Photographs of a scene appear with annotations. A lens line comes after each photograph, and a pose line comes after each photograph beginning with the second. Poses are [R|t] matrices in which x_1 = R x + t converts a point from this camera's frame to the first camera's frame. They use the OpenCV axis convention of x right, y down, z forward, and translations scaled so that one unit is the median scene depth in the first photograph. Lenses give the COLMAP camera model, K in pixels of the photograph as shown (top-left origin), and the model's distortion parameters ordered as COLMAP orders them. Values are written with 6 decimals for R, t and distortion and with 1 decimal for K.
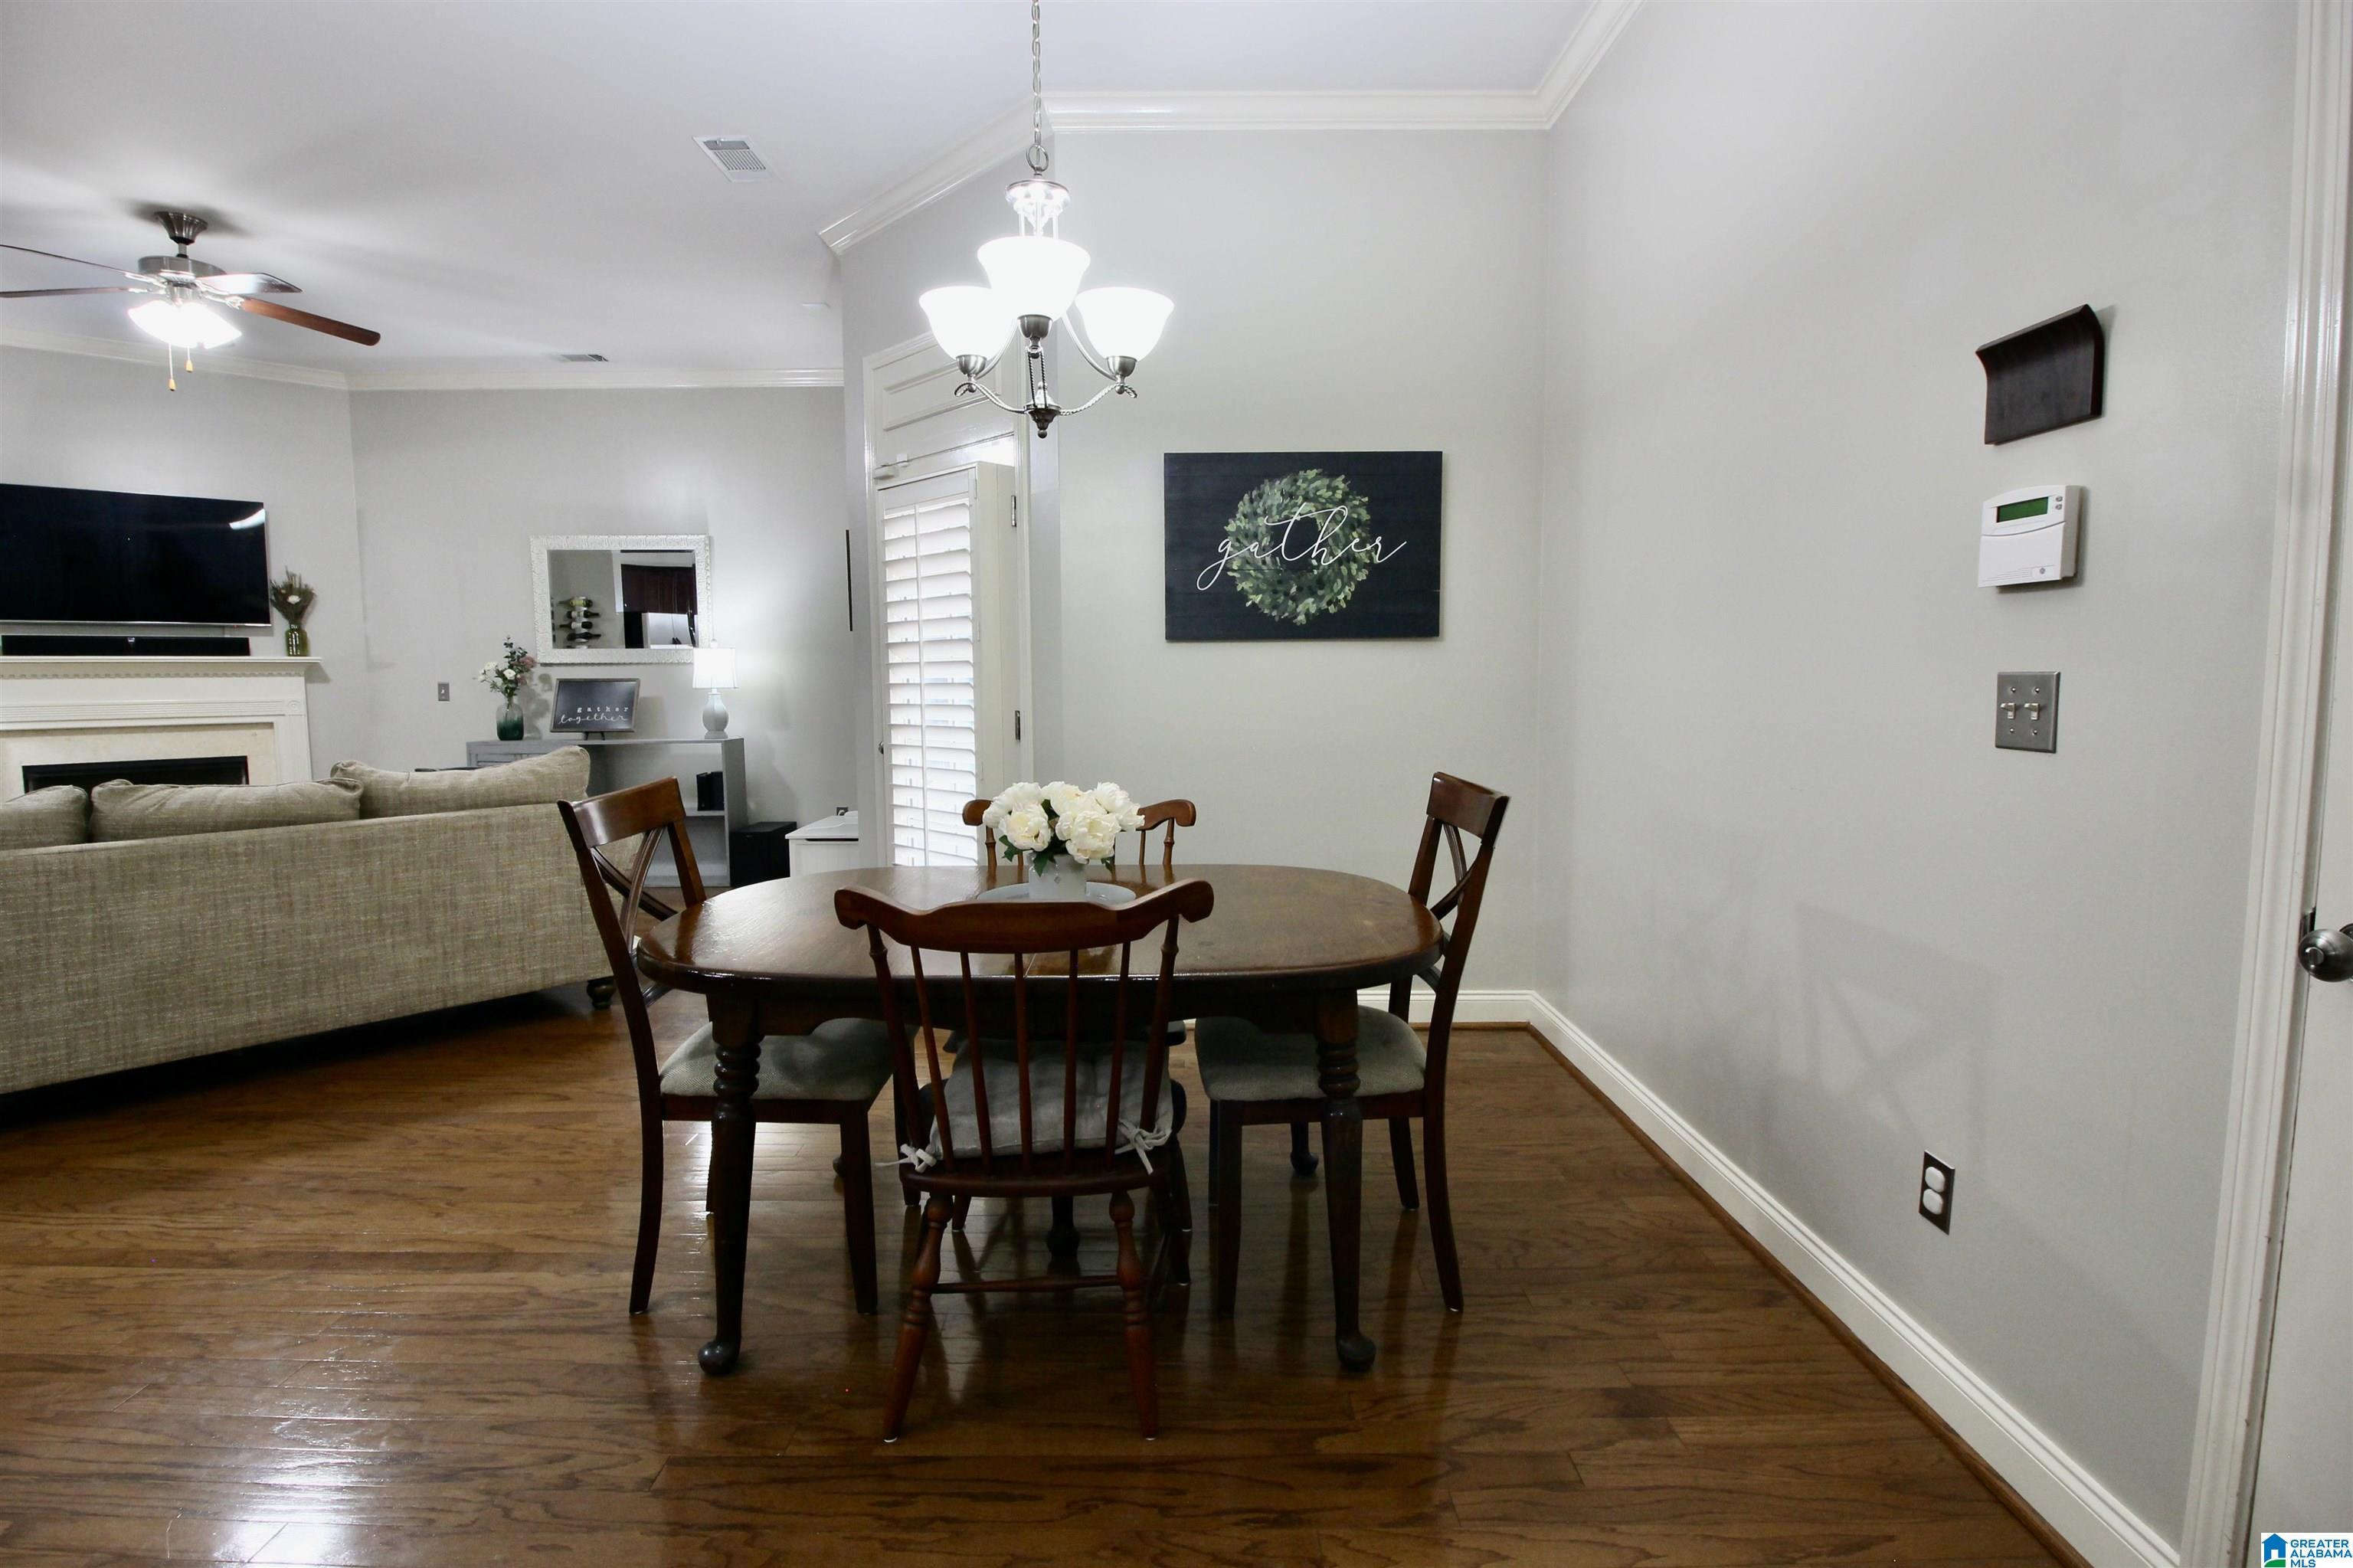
lens RADIAL K [[1127.8, 0, 1176.5], [0, 1127.8, 784.0], [0, 0, 1]] dist [0.000699, 0.000082]
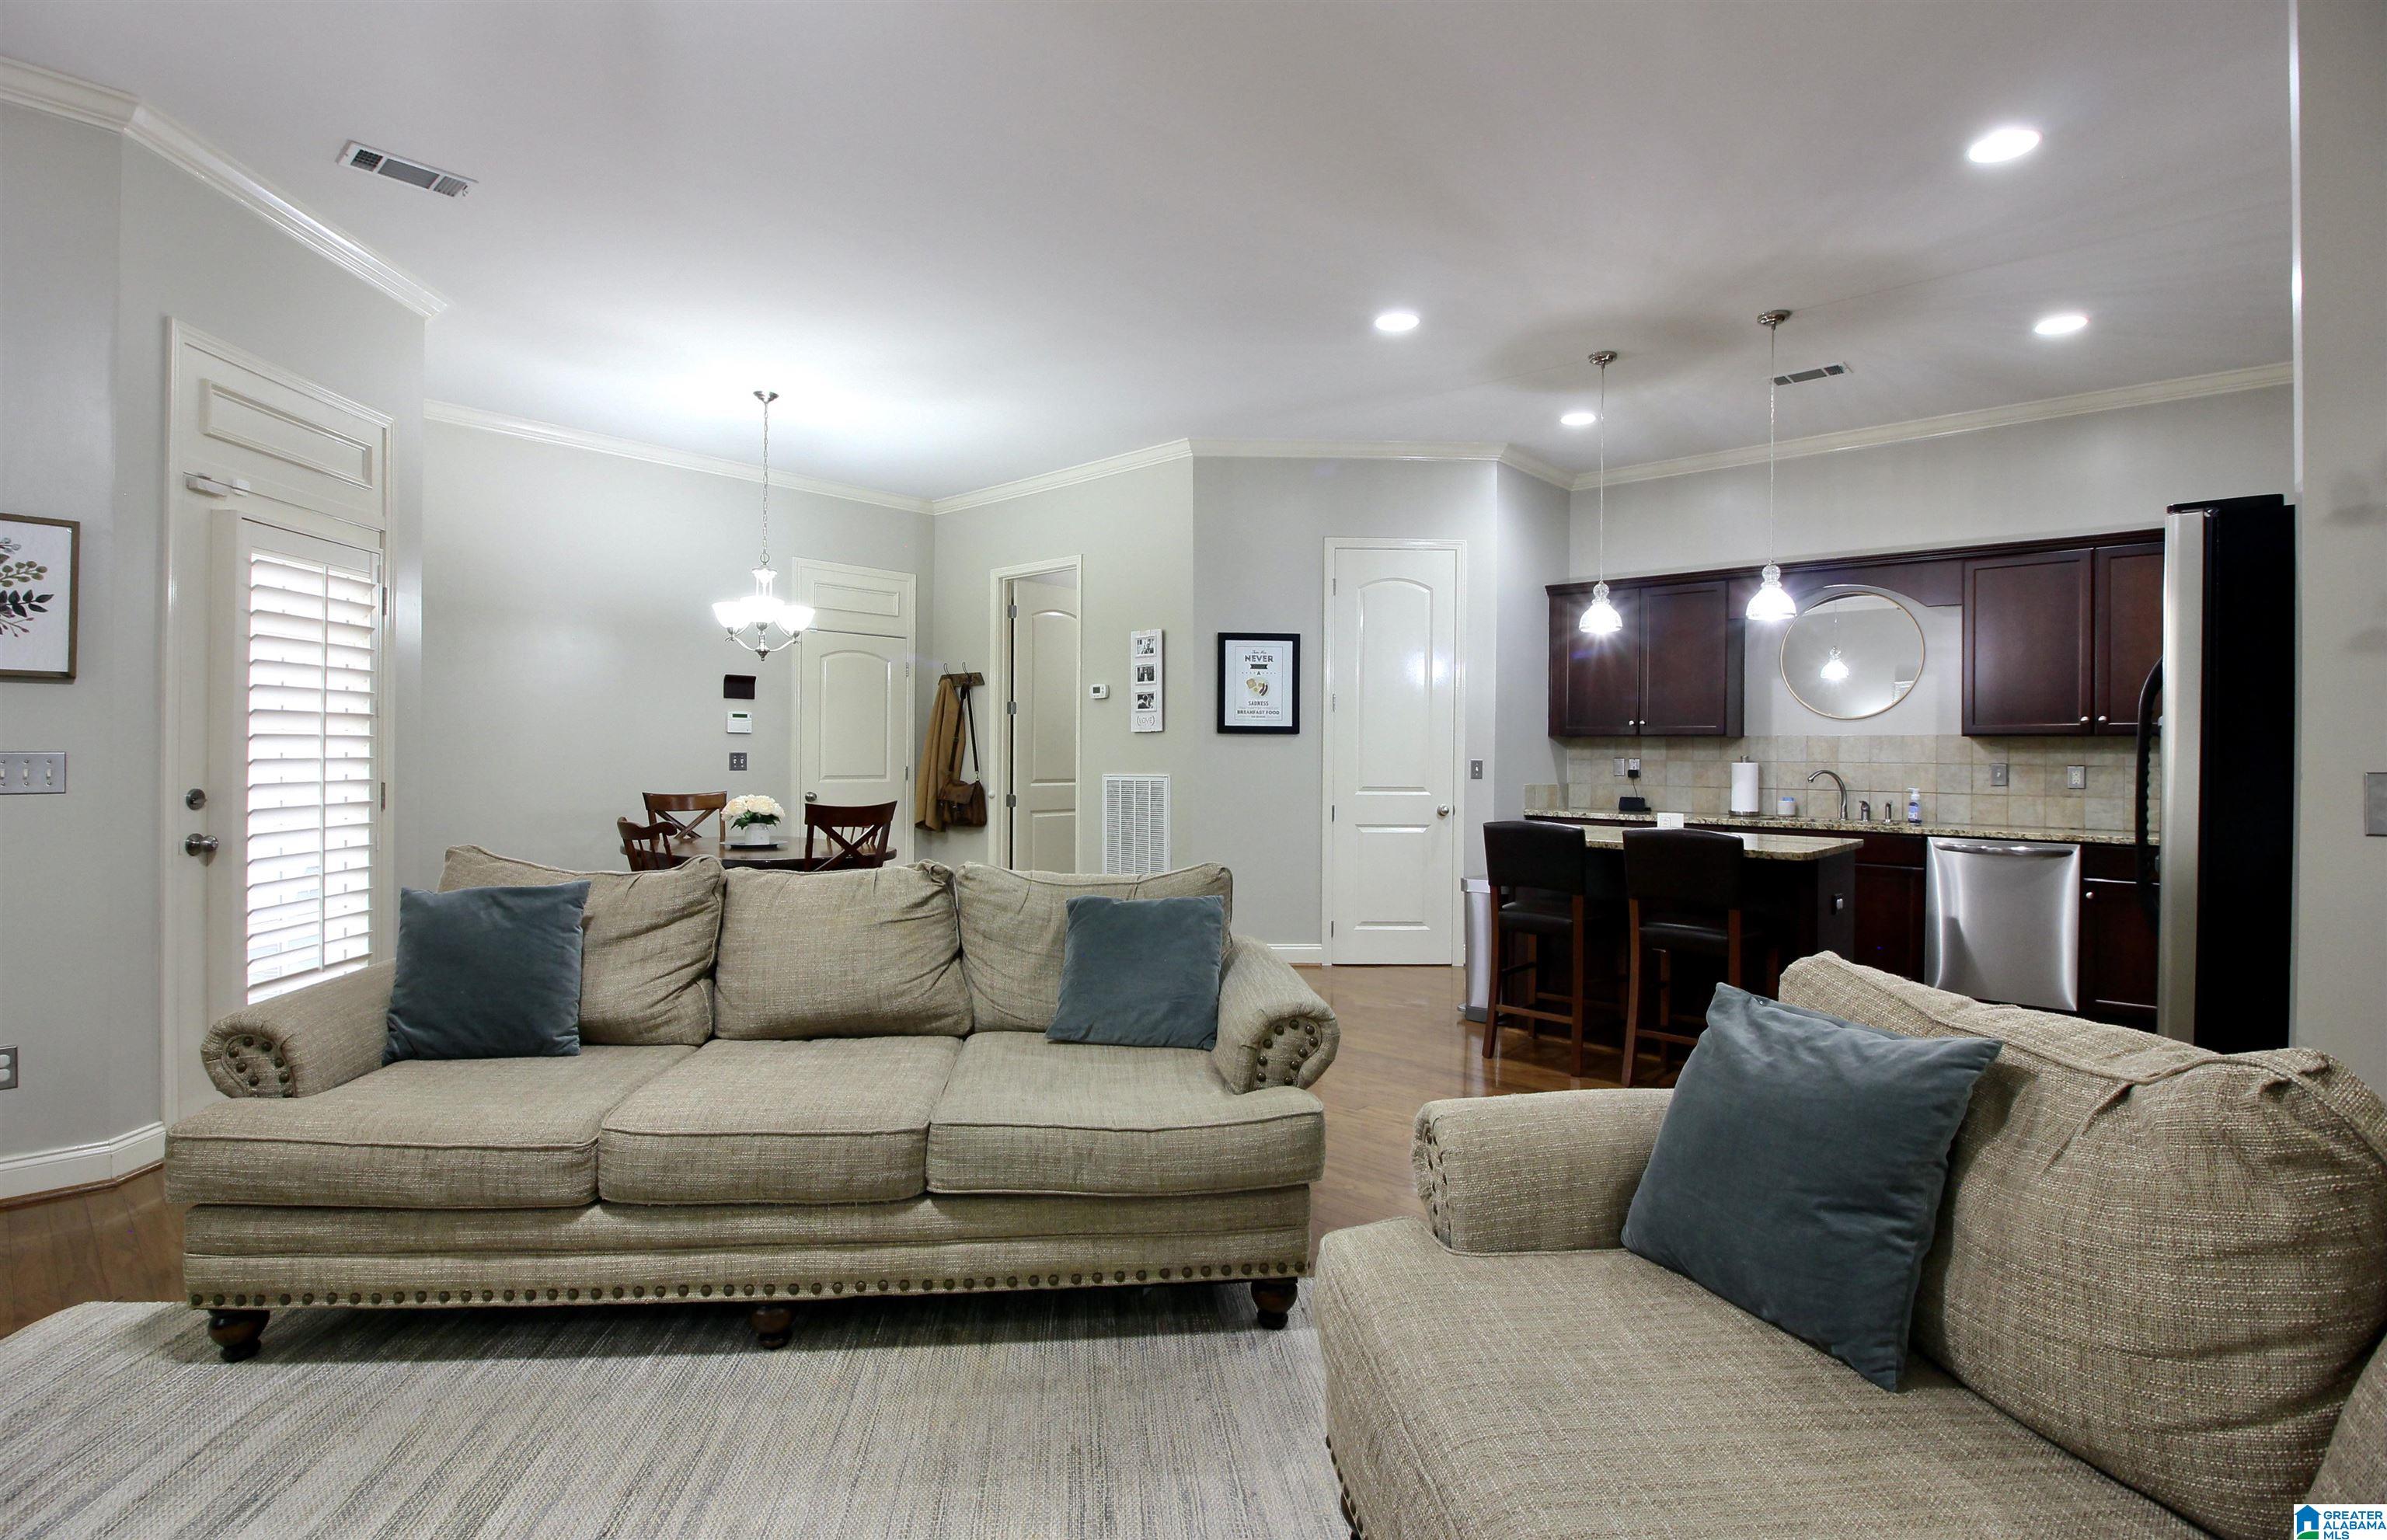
lens RADIAL K [[1162.1, 0, 1193.5], [0, 1162.1, 770.0], [0, 0, 1]] dist [-0.016802, -0.000736]
pose [[-0.744709, -0.008539, 0.667335, -1.433953], [0.062005, 0.994708, 0.081923, -0.117396], [-0.664503, 0.102387, -0.740238, 1.279933]]
